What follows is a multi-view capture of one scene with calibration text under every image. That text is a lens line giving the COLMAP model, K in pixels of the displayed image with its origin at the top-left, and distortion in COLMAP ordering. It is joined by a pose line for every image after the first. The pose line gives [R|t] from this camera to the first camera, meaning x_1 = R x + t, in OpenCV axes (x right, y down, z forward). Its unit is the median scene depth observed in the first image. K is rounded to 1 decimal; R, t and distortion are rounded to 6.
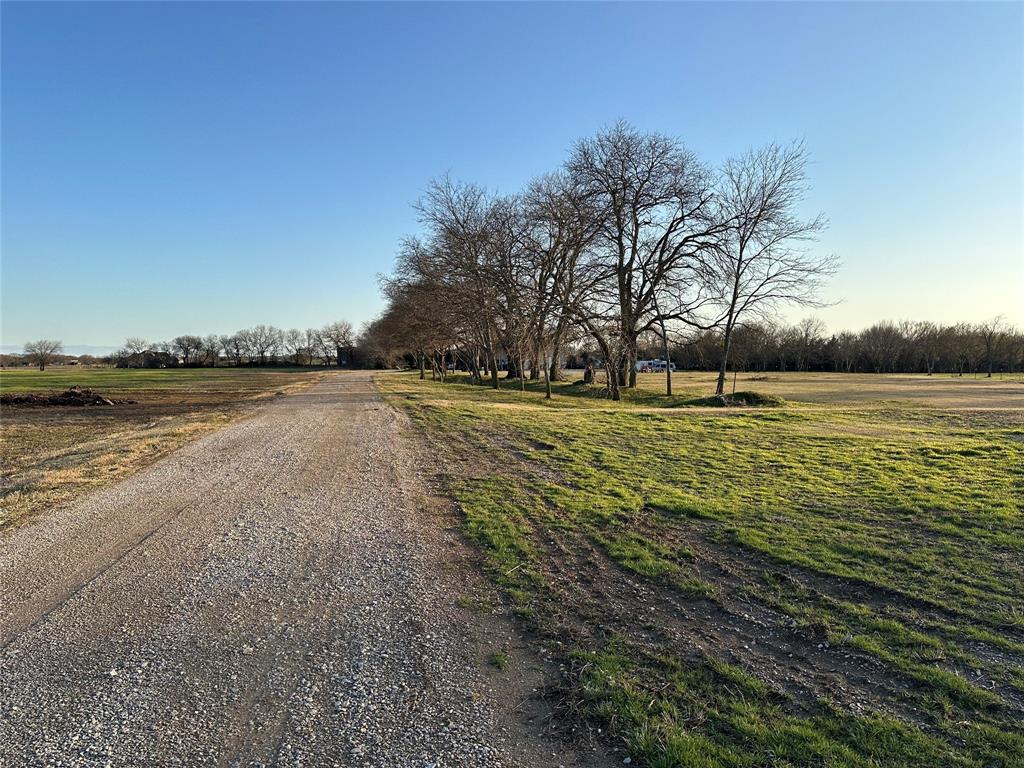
lens RADIAL K [[694.8, 0, 491.8], [0, 694.8, 383.9], [0, 0, 1]] dist [-0.029749, -0.002217]
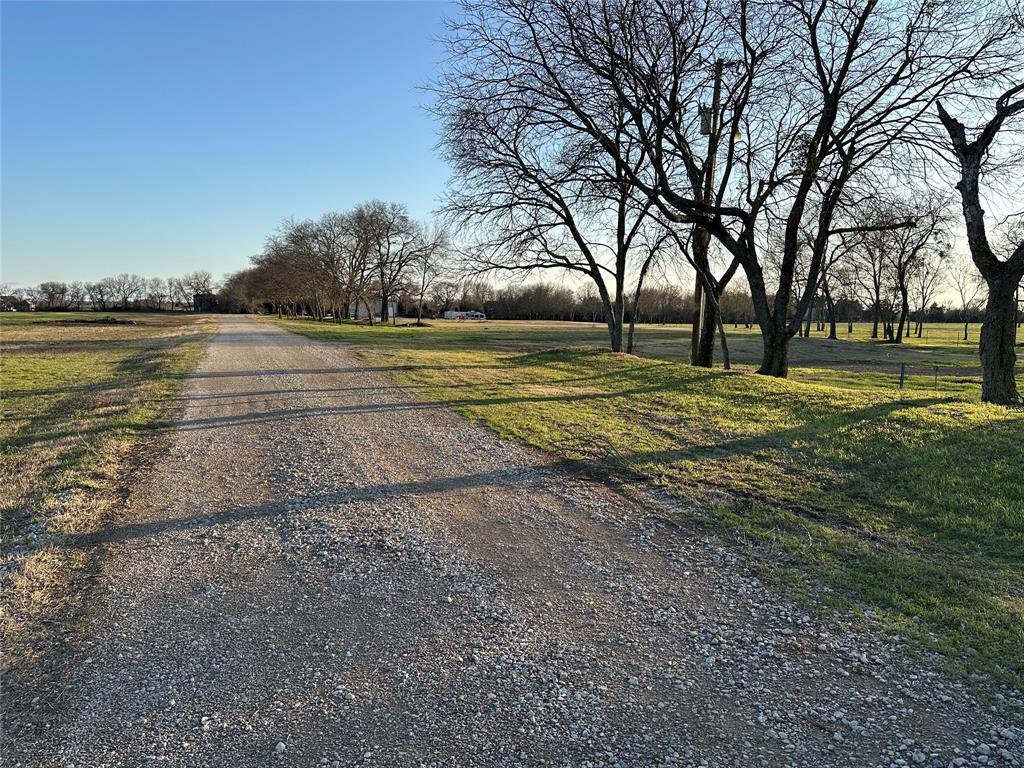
lens RADIAL K [[700.1, 0, 511.3], [0, 700.1, 397.8], [0, 0, 1]] dist [0.016510, -0.055800]
pose [[0.975710, -0.011060, 0.218787, 0.021271], [-0.008643, 0.996004, 0.088893, 0.008324], [-0.218896, -0.088625, 0.971715, -0.233153]]
